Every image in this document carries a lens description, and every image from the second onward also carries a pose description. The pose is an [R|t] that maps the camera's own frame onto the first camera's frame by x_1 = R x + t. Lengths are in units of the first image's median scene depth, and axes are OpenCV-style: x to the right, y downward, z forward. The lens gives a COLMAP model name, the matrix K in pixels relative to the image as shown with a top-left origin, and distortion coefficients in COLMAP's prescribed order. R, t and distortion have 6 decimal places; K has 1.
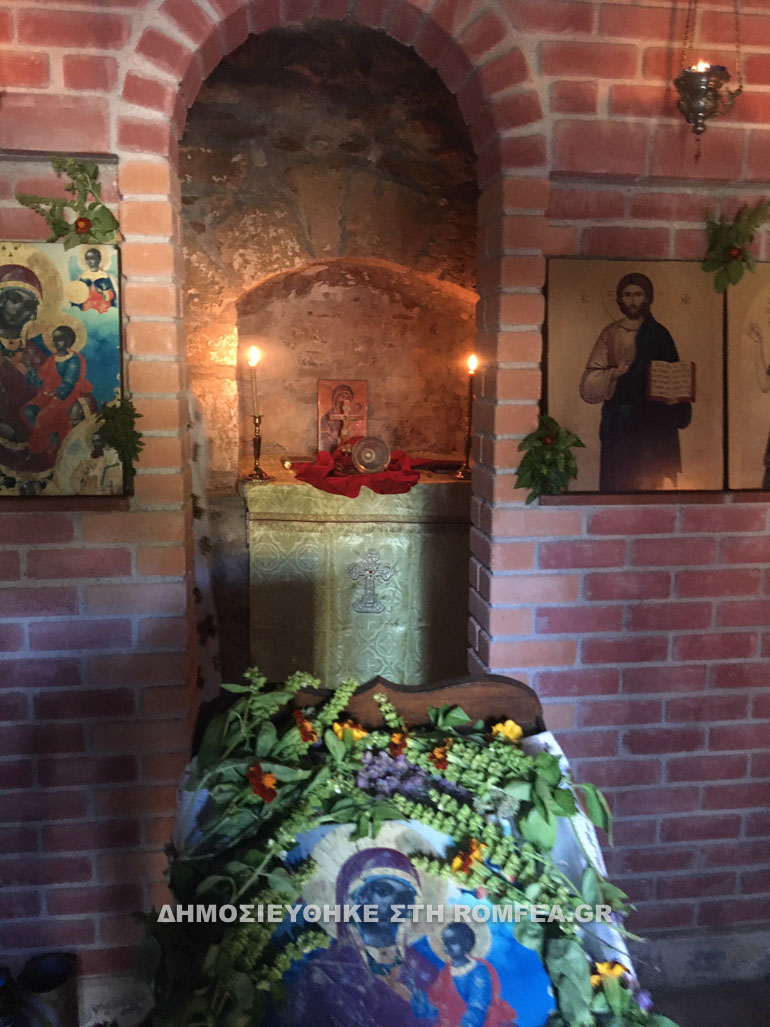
lens RADIAL K [[901.4, 0, 385.0], [0, 901.4, 513.5], [0, 0, 1]] dist [0.009988, -0.004799]
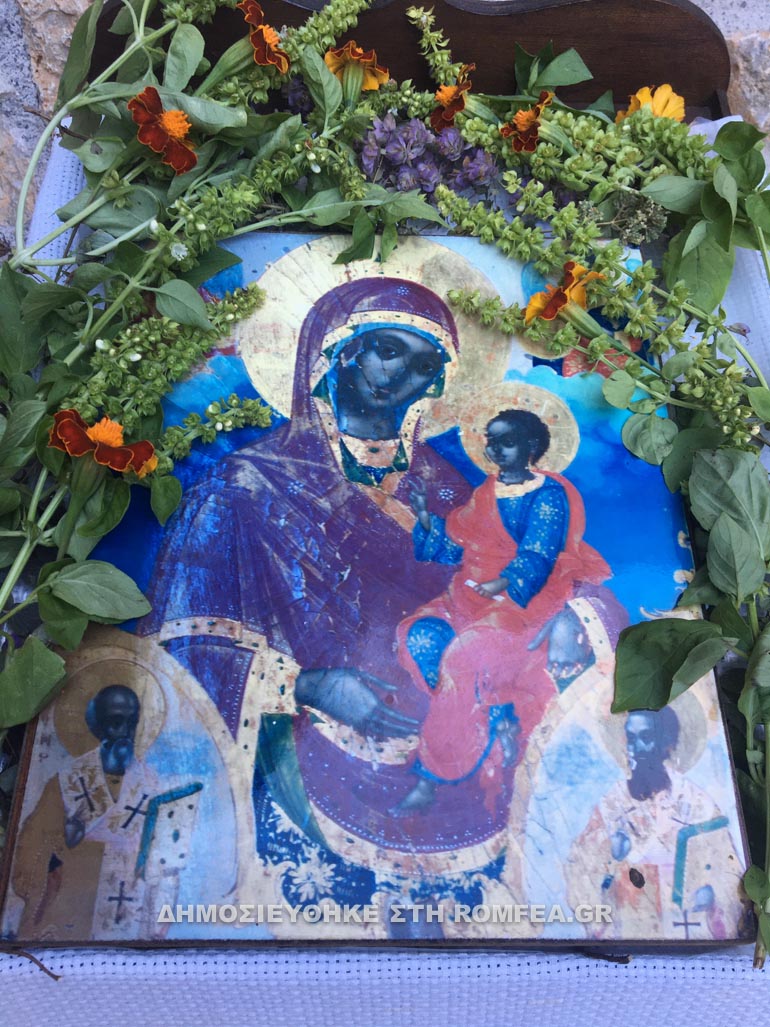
lens RADIAL K [[901.4, 0, 385.0], [0, 901.4, 513.5], [0, 0, 1]] dist [0.009988, -0.004799]
pose [[0.992125, 0.085897, -0.091159, 0.056825], [-0.035068, 0.889185, 0.456202, 0.272602], [0.120244, -0.449412, 0.885195, 0.503279]]
